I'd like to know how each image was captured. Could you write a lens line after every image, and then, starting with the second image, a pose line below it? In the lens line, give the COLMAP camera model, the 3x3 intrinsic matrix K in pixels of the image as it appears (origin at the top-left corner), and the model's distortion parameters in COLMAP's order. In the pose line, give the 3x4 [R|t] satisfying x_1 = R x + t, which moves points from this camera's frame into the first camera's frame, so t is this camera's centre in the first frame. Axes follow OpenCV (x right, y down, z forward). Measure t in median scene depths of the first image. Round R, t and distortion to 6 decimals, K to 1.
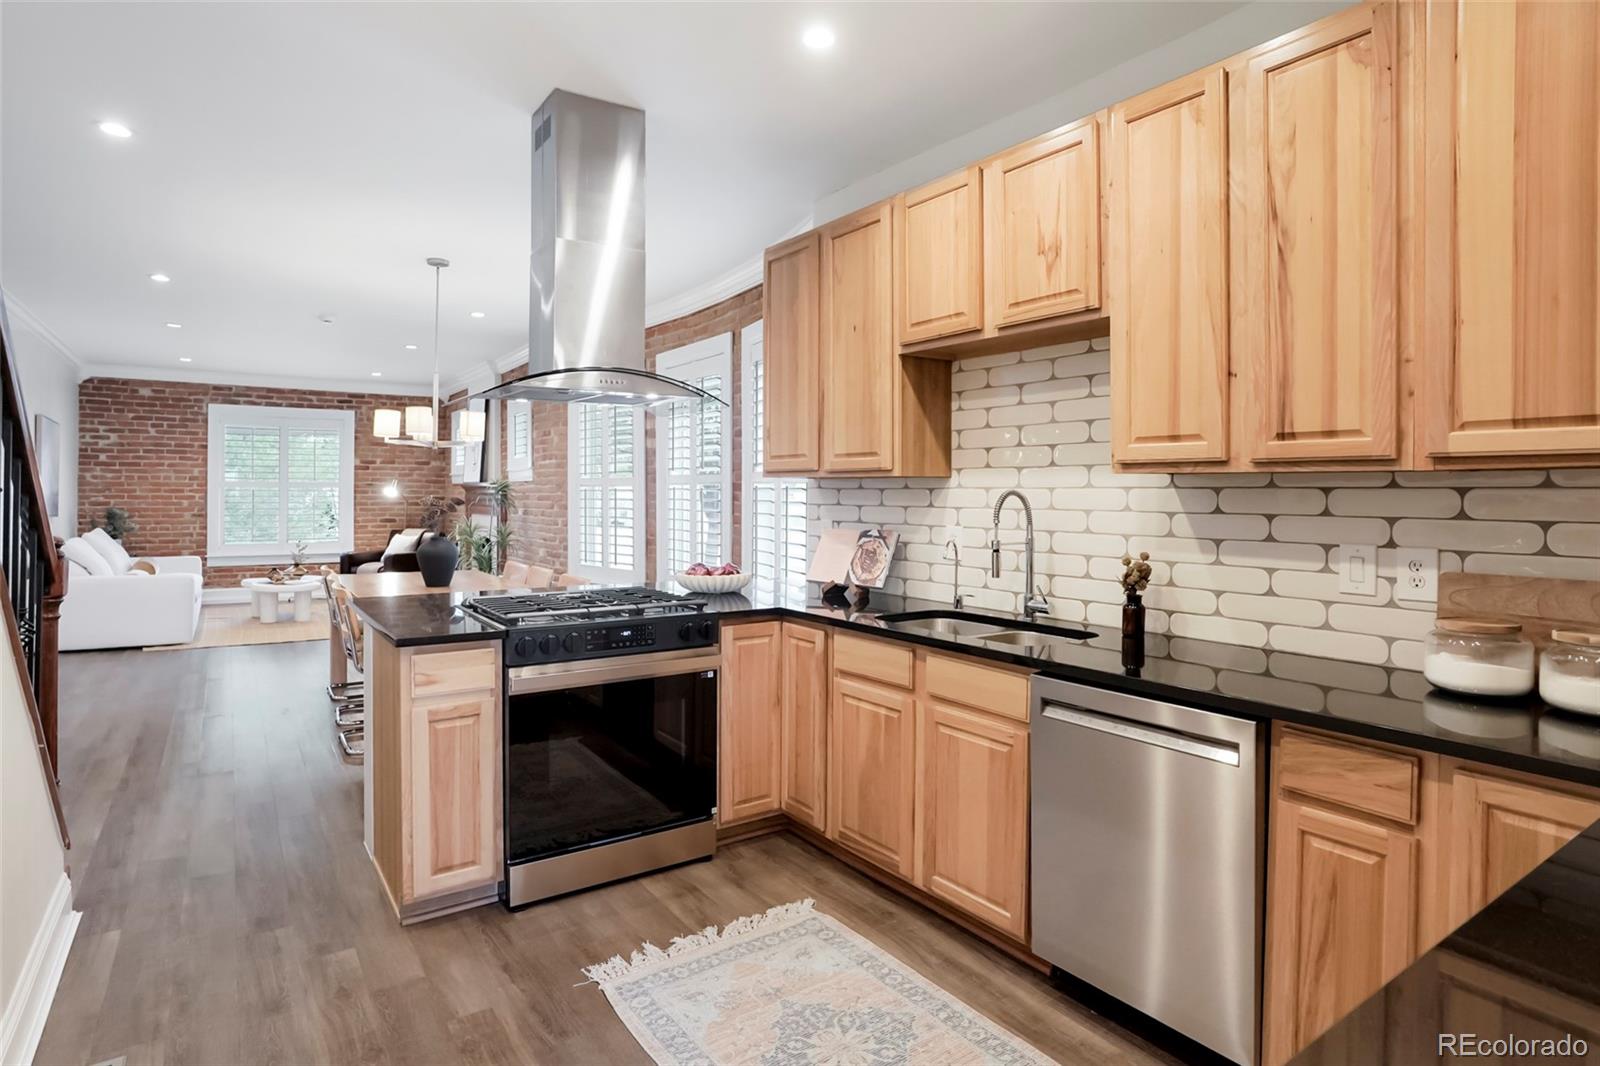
lens RADIAL K [[840.7, 0, 842.1], [0, 840.7, 498.7], [0, 0, 1]] dist [-0.006036, 0.000498]
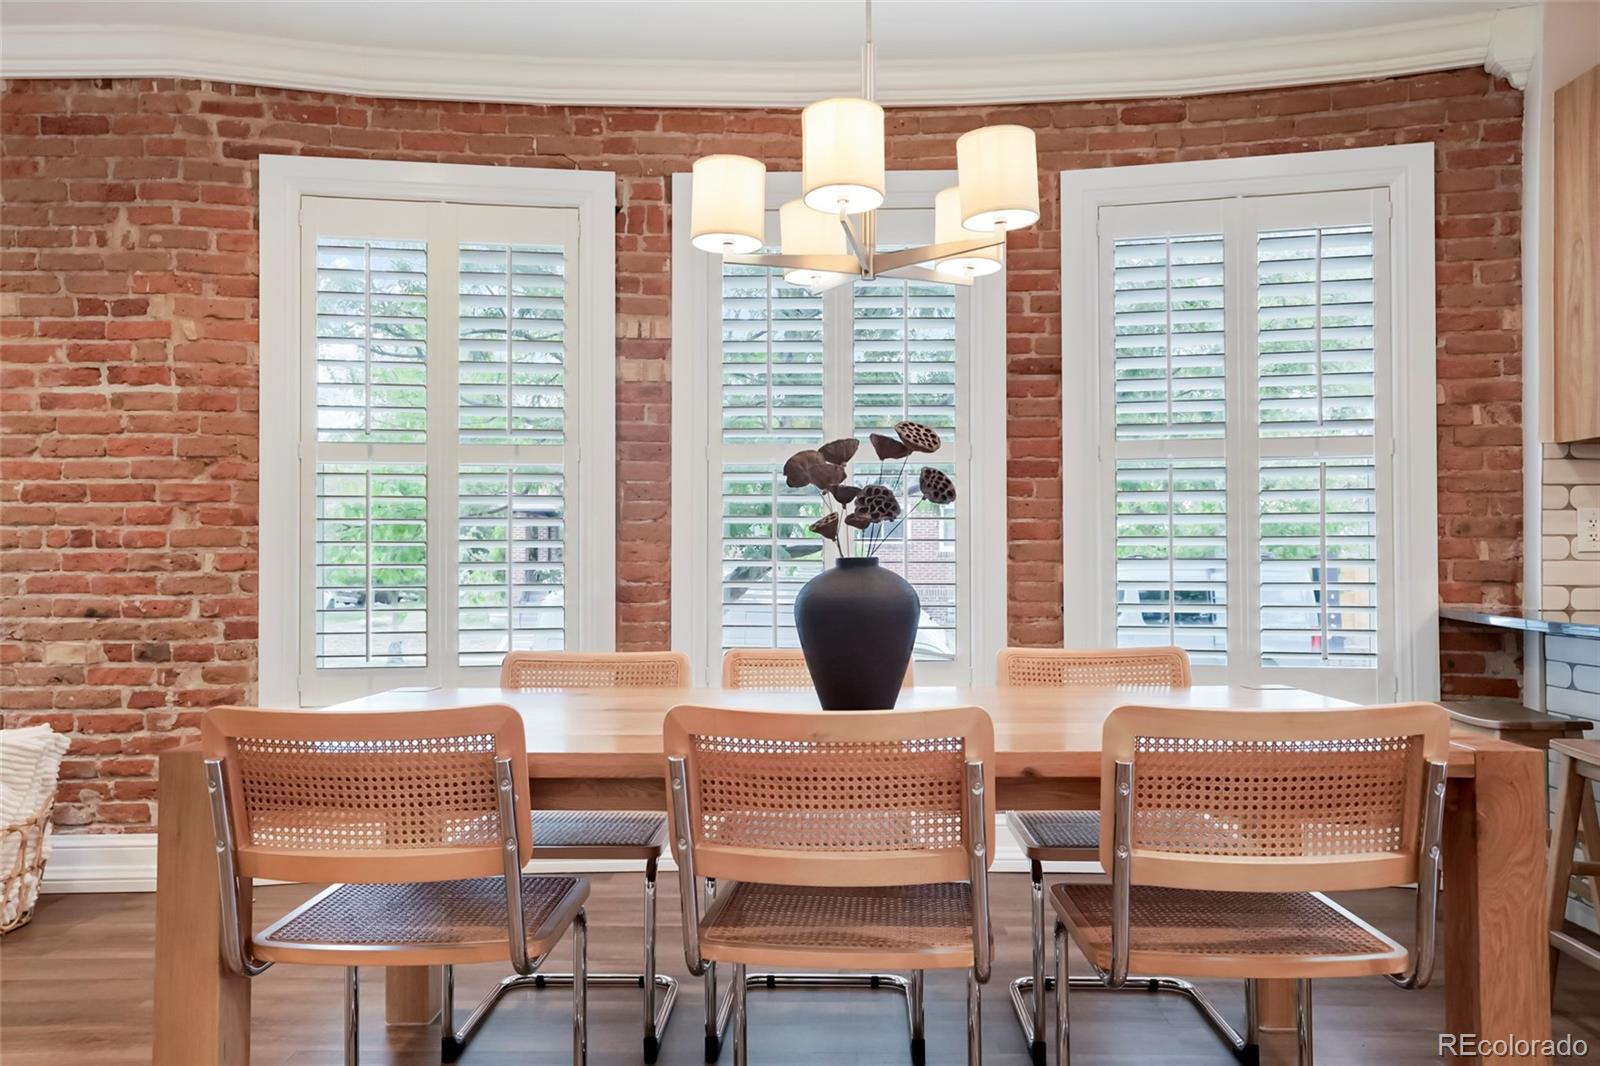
lens RADIAL K [[1162.7, 0, 803.0], [0, 1162.7, 550.5], [0, 0, 1]] dist [0.025425, 0.016565]
pose [[0.624076, -0.003743, 0.781354, -1.582959], [0.008094, 0.999966, -0.001675, 0.077608], [-0.781321, 0.007369, 0.624085, 1.322638]]
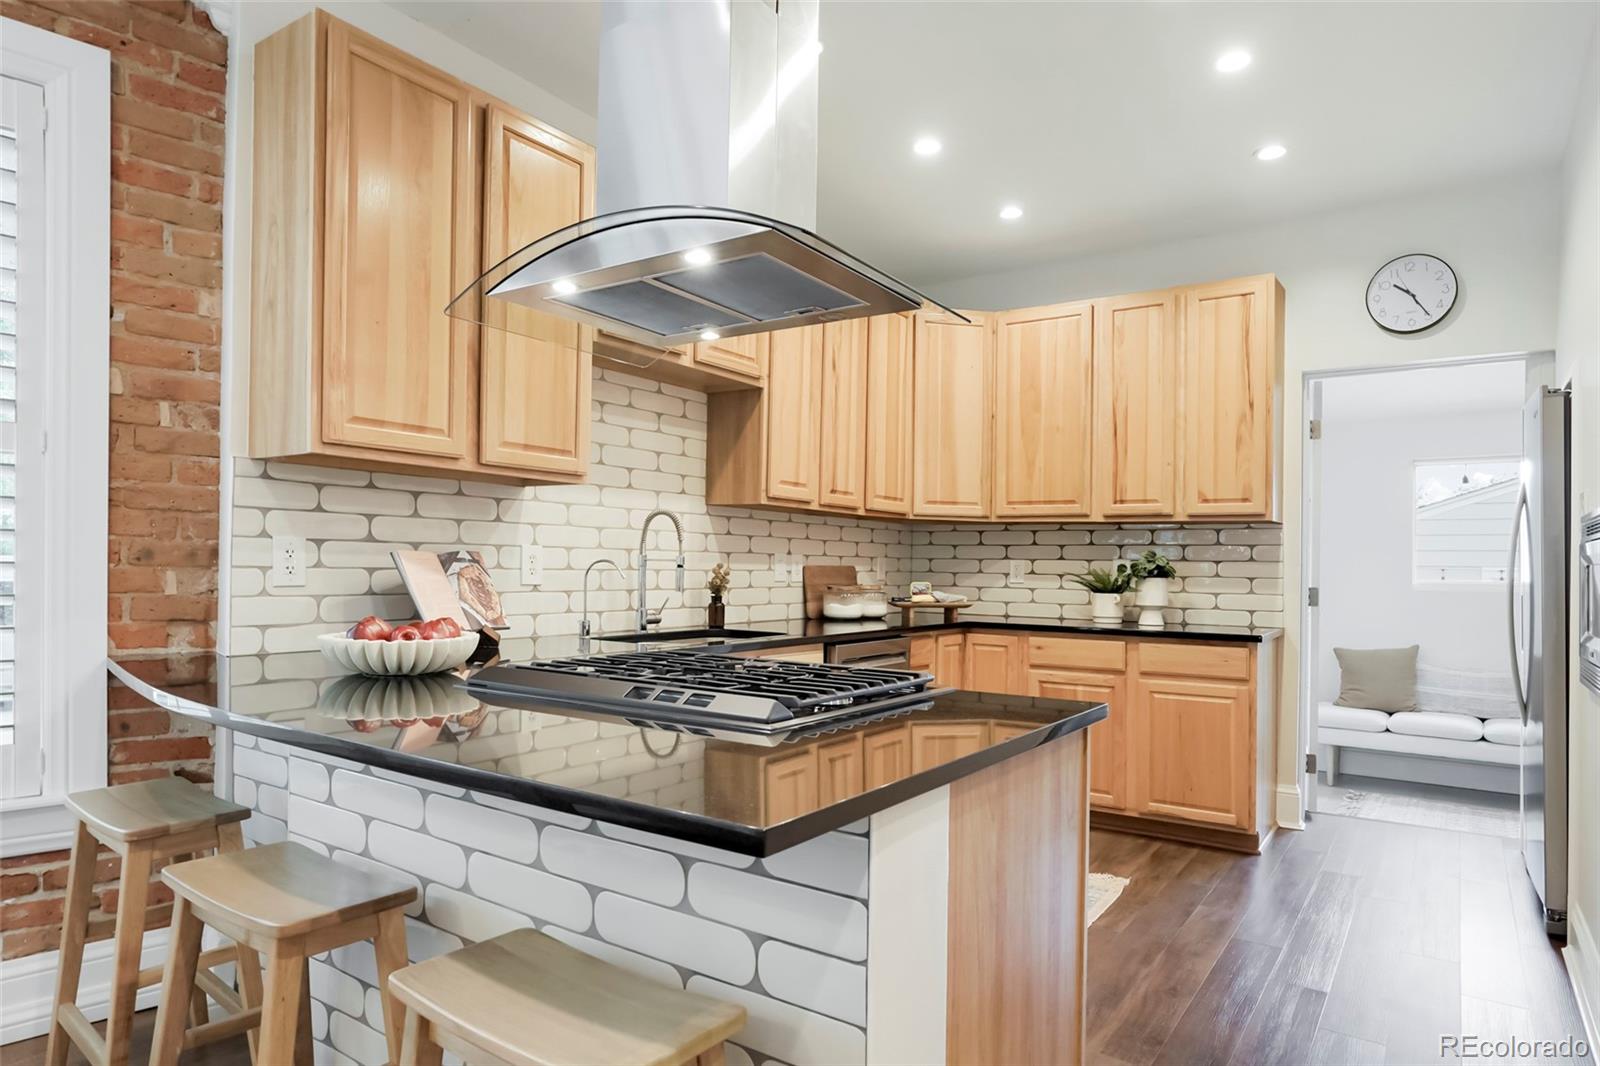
lens RADIAL K [[946.9, 0, 786.9], [0, 946.9, 562.0], [0, 0, 1]] dist [-0.023694, 0.013711]
pose [[-0.290486, -0.016051, 0.956745, -1.037117], [-0.019805, 0.999746, 0.010759, 0.041166], [-0.956674, -0.015823, -0.290730, 1.258063]]
